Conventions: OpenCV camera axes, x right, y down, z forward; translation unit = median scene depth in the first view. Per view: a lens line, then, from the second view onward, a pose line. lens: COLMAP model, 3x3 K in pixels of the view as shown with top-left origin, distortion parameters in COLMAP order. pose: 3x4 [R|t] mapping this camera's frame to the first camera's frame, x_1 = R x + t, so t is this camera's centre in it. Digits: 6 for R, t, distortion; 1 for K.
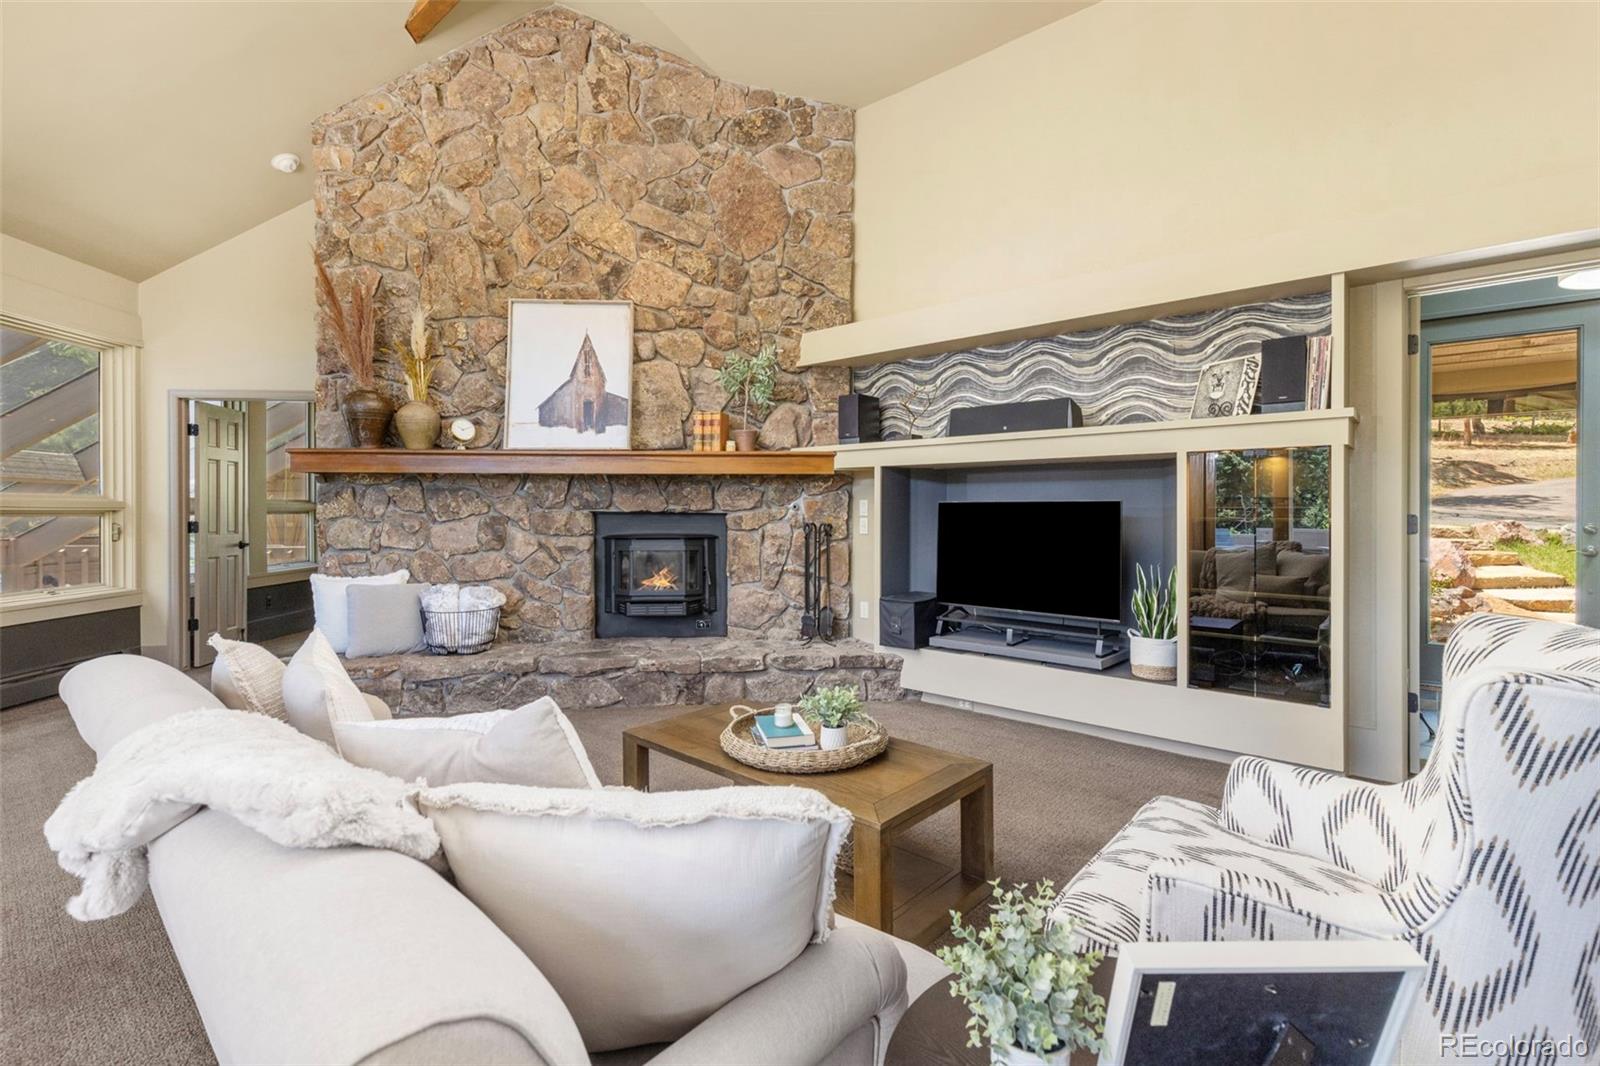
lens RADIAL K [[722.8, 0, 800.1], [0, 722.8, 523.8], [0, 0, 1]] dist [-0.005424, -0.000490]
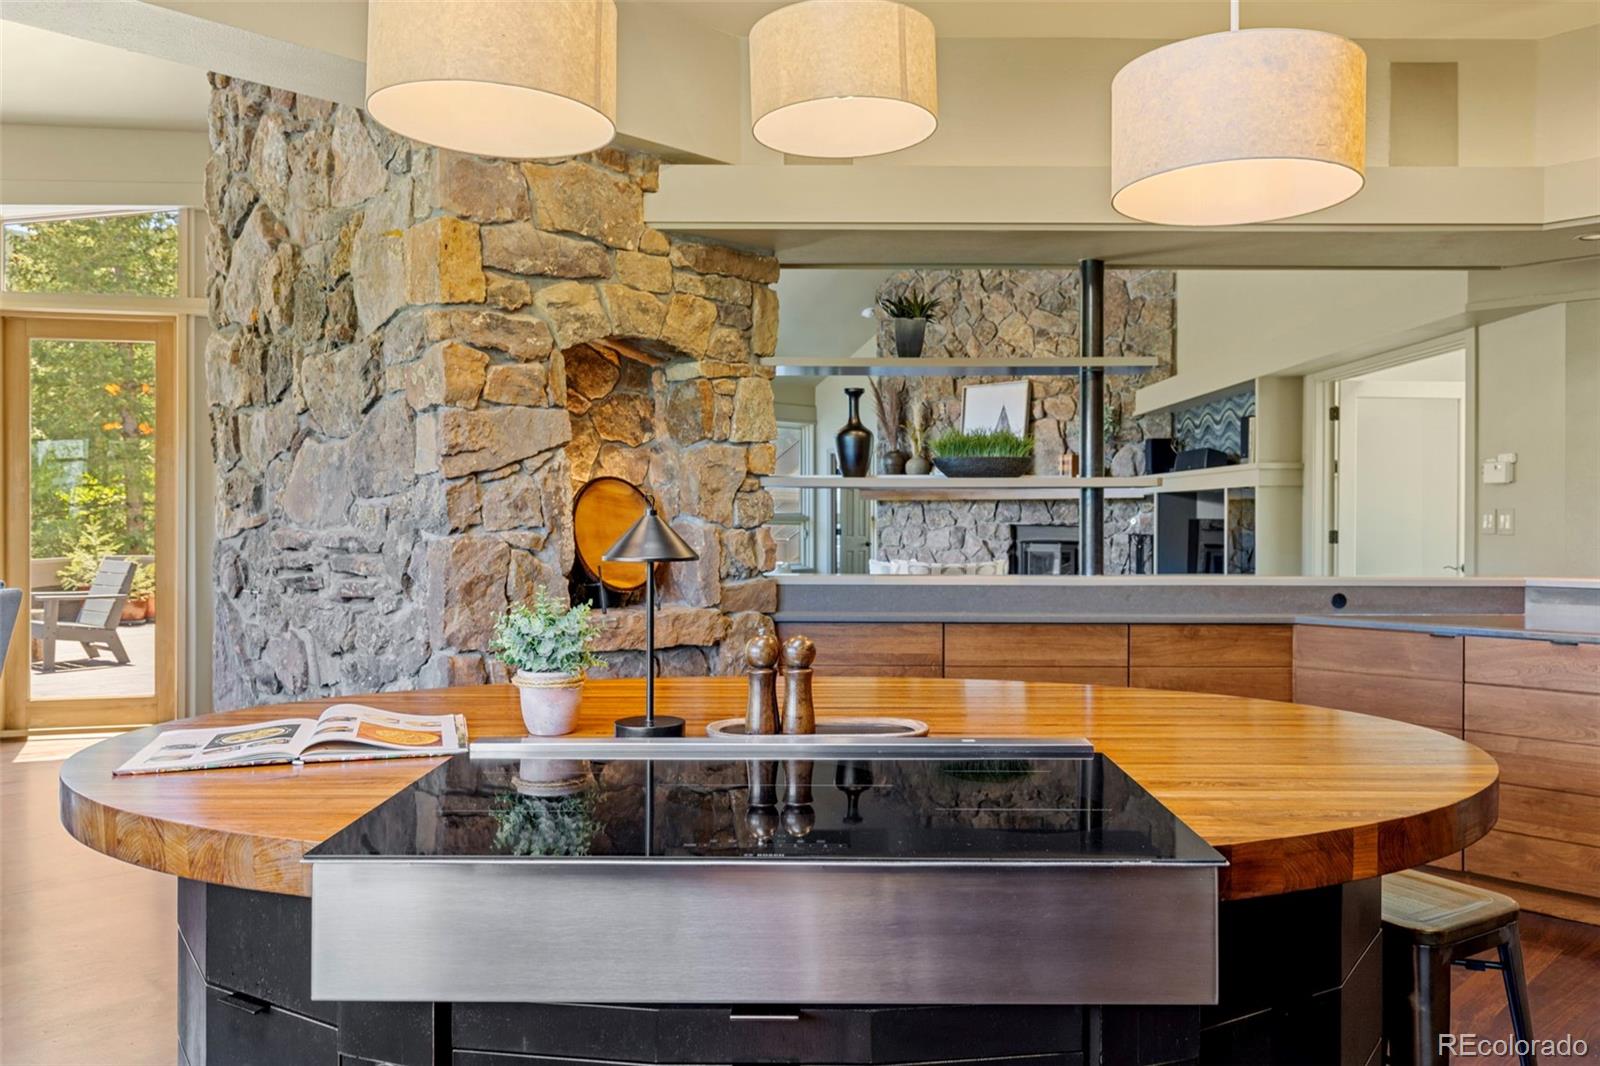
lens RADIAL K [[722.8, 0, 796.1], [0, 722.8, 527.2], [0, 0, 1]] dist [-0.005424, -0.000490]
pose [[0.682741, 0.006612, -0.730631, 0.513122], [-0.010083, 0.999949, -0.000373, -0.005715], [0.730591, 0.007622, 0.682773, -0.336582]]
